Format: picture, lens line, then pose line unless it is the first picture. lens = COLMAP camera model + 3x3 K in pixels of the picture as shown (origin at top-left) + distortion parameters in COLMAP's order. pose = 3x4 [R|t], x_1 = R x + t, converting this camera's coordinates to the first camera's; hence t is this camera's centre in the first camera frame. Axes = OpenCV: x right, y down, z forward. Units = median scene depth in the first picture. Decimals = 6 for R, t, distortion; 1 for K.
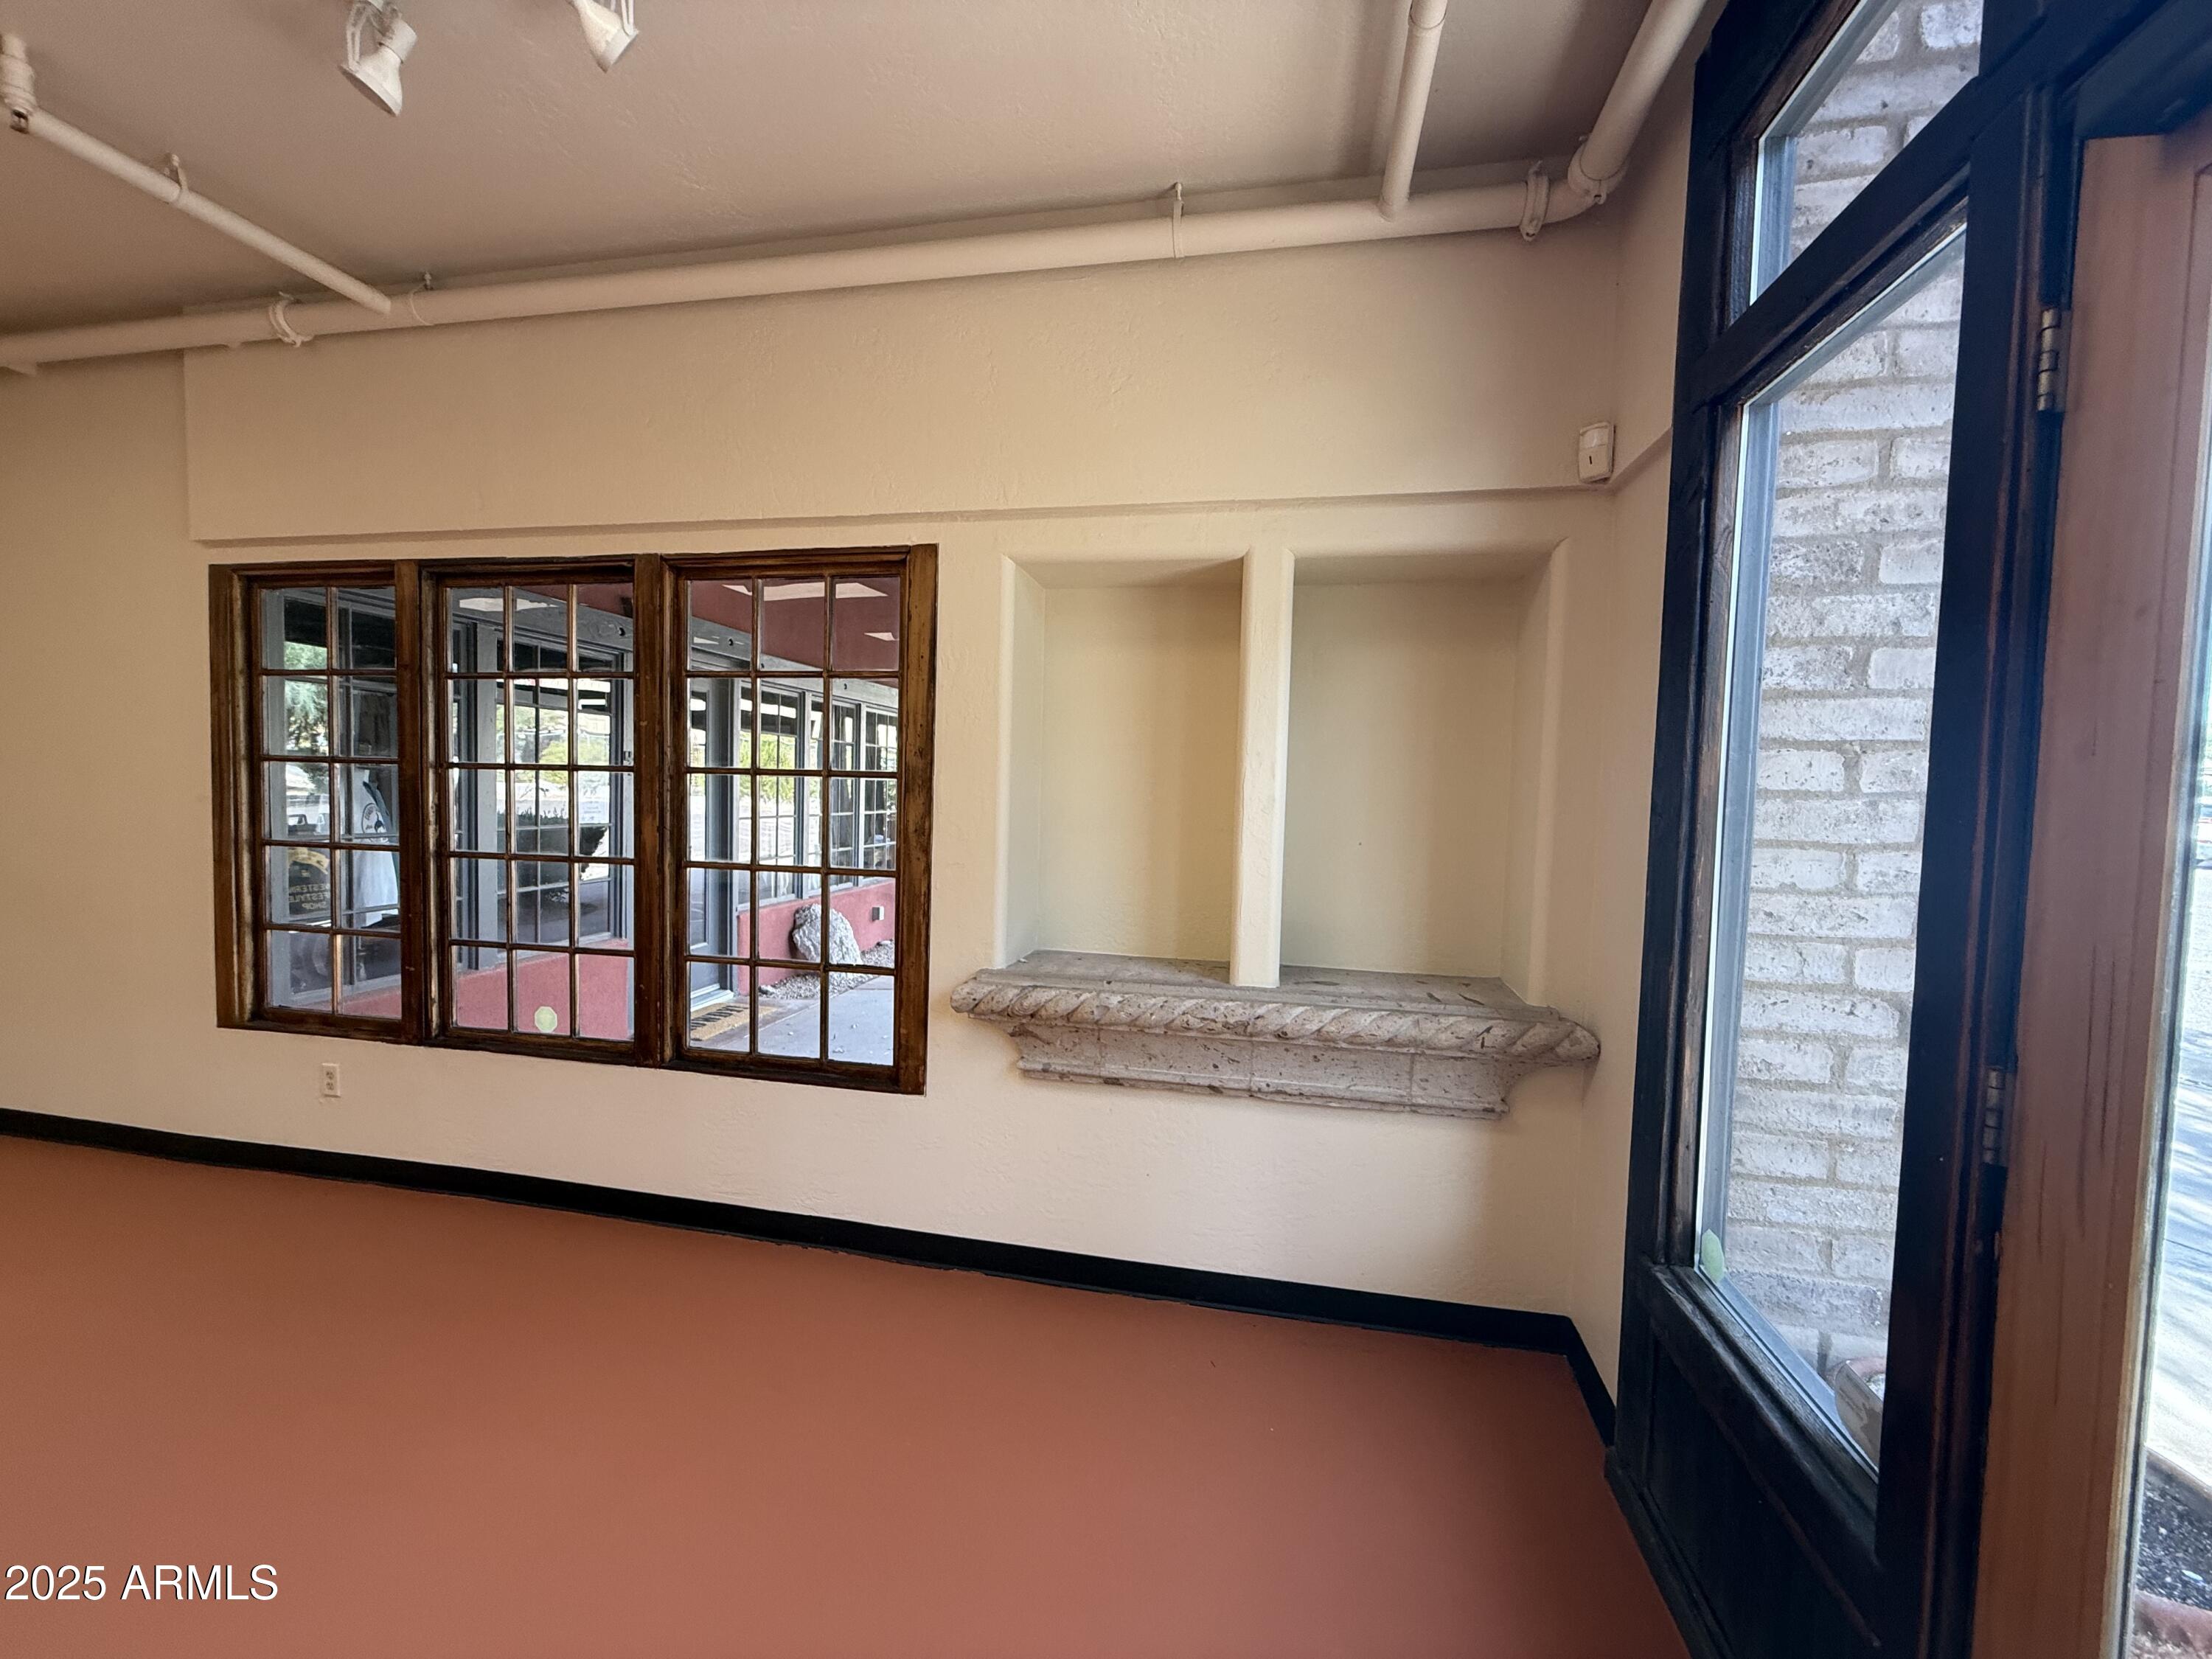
lens RADIAL K [[887.5, 0, 1106.0], [0, 887.5, 829.5], [0, 0, 1]] dist [0.001022, 0.000174]
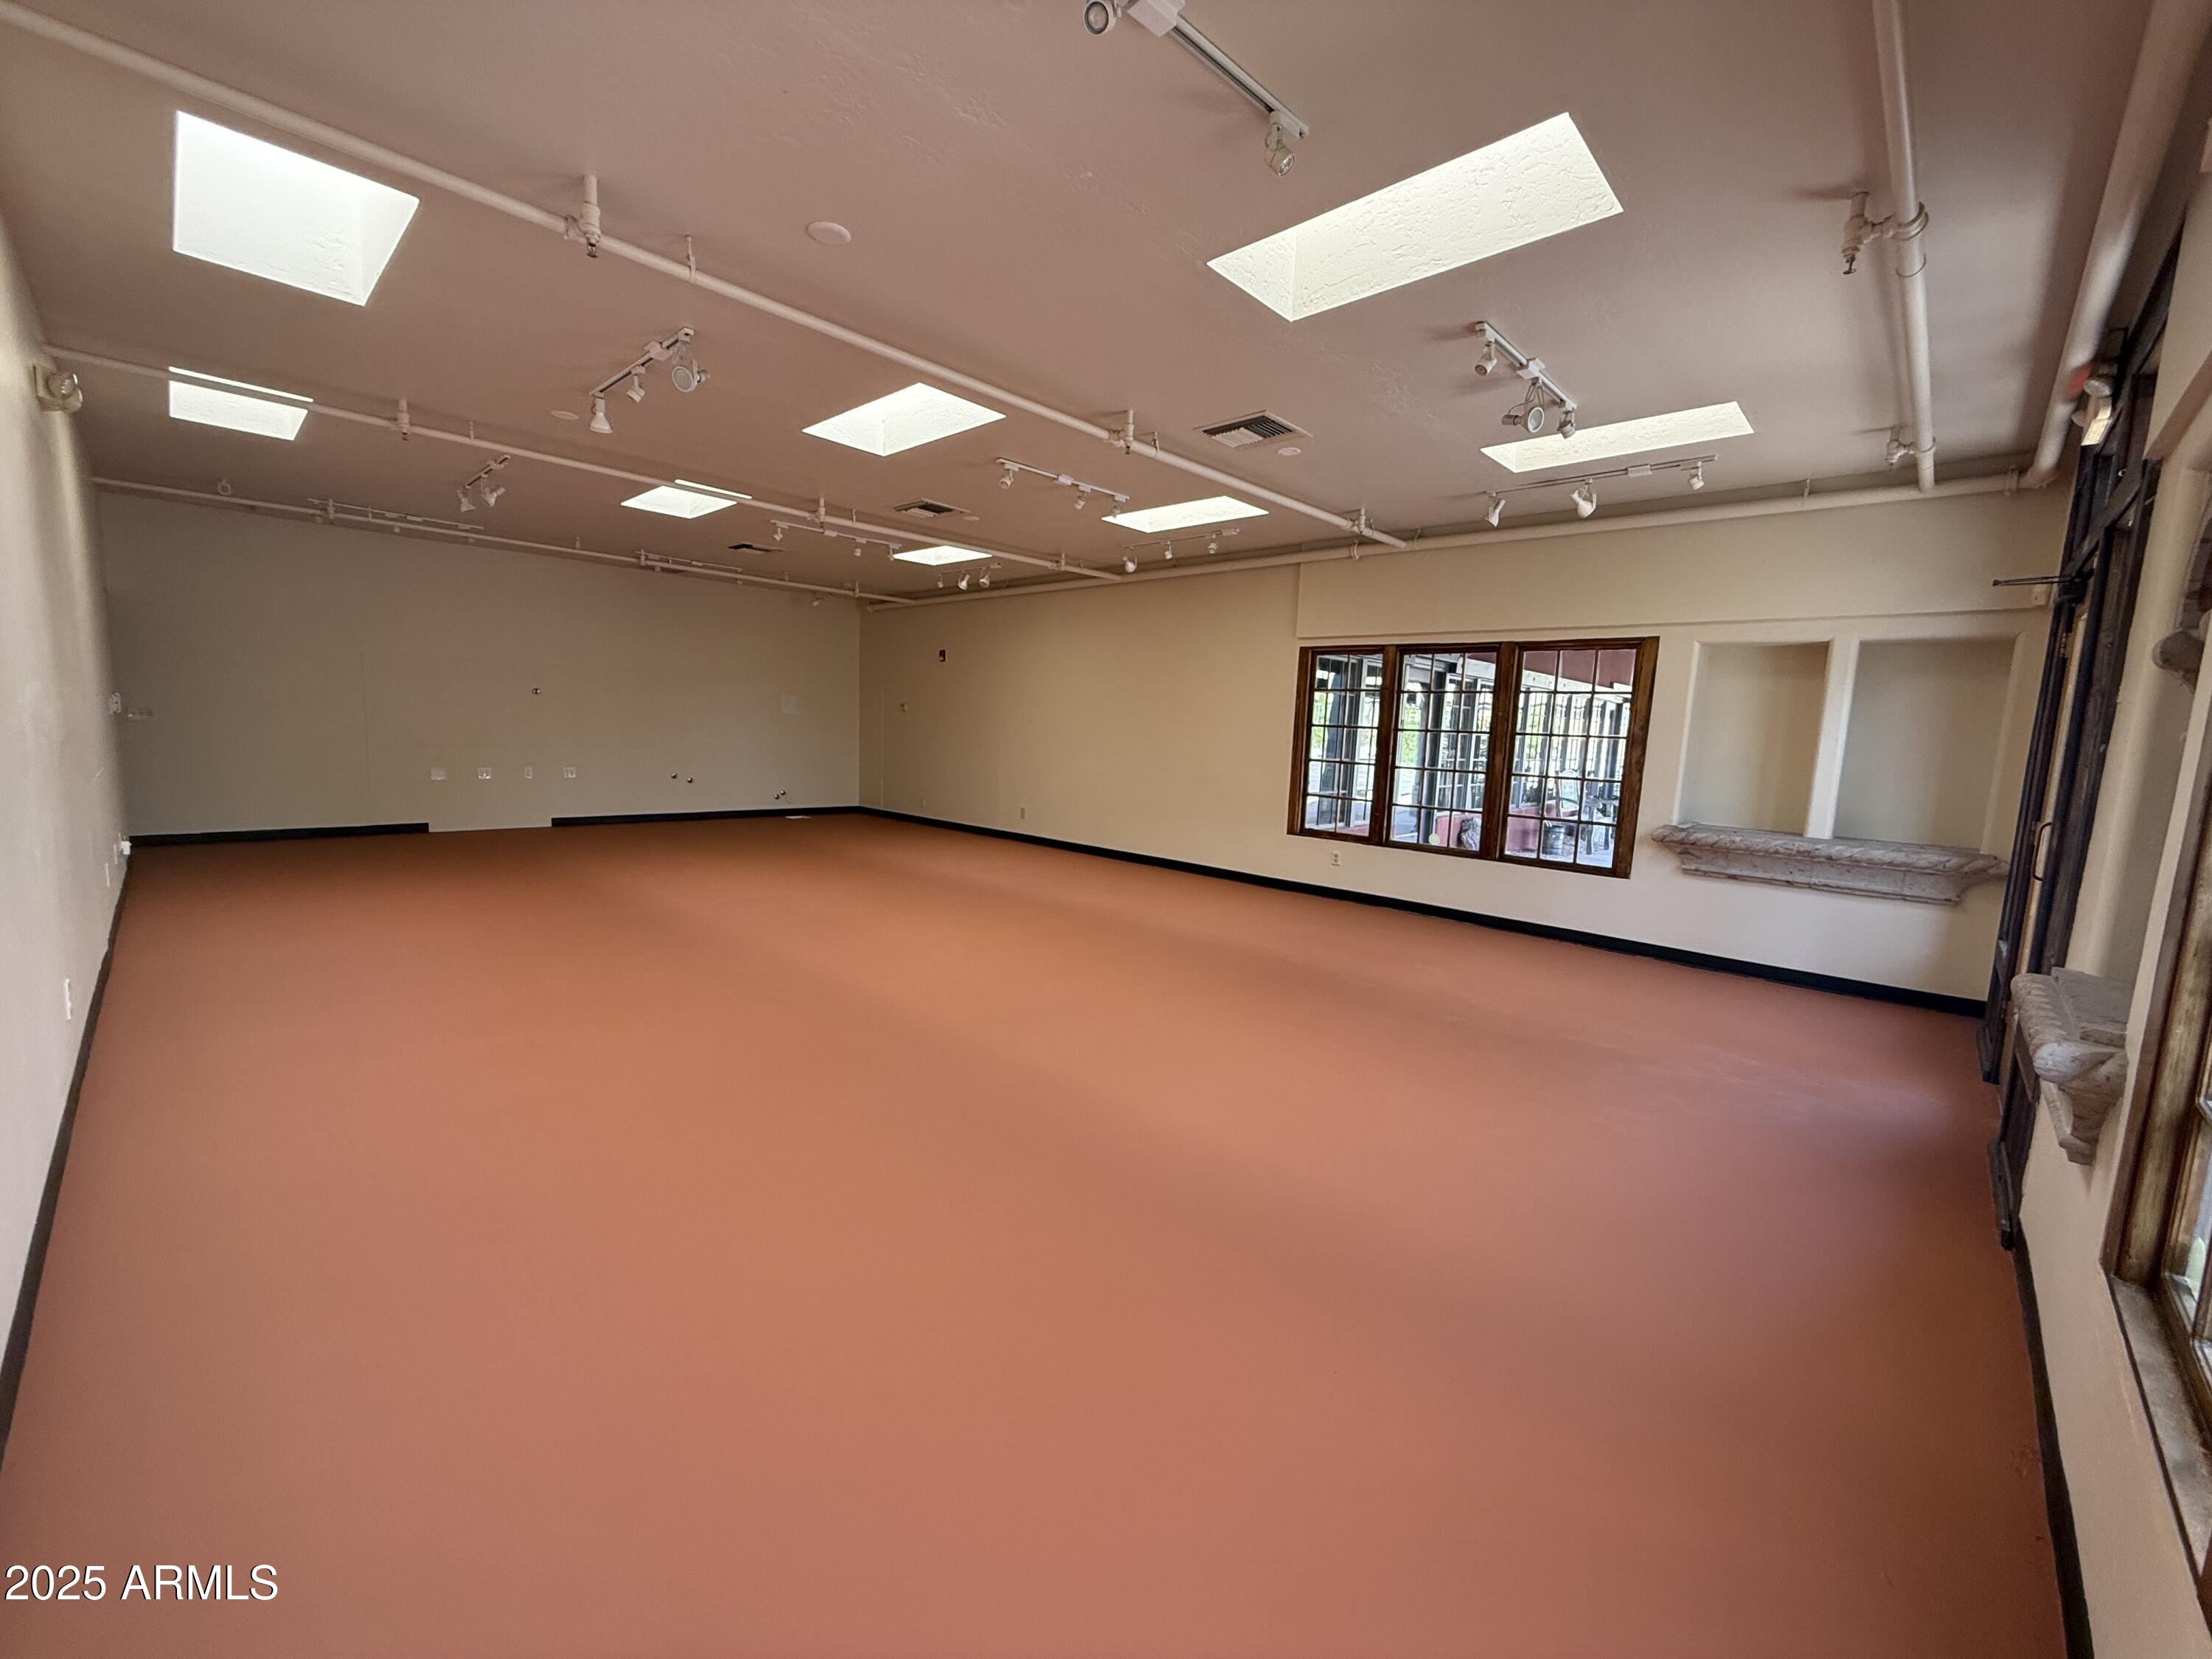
lens RADIAL K [[887.5, 0, 1106.0], [0, 887.5, 829.5], [0, 0, 1]] dist [0.001022, 0.000174]
pose [[0.849548, 0.072842, -0.522458, -0.172196], [-0.046091, 0.996882, 0.064039, 0.092901], [0.525494, -0.030324, 0.850257, -1.715793]]
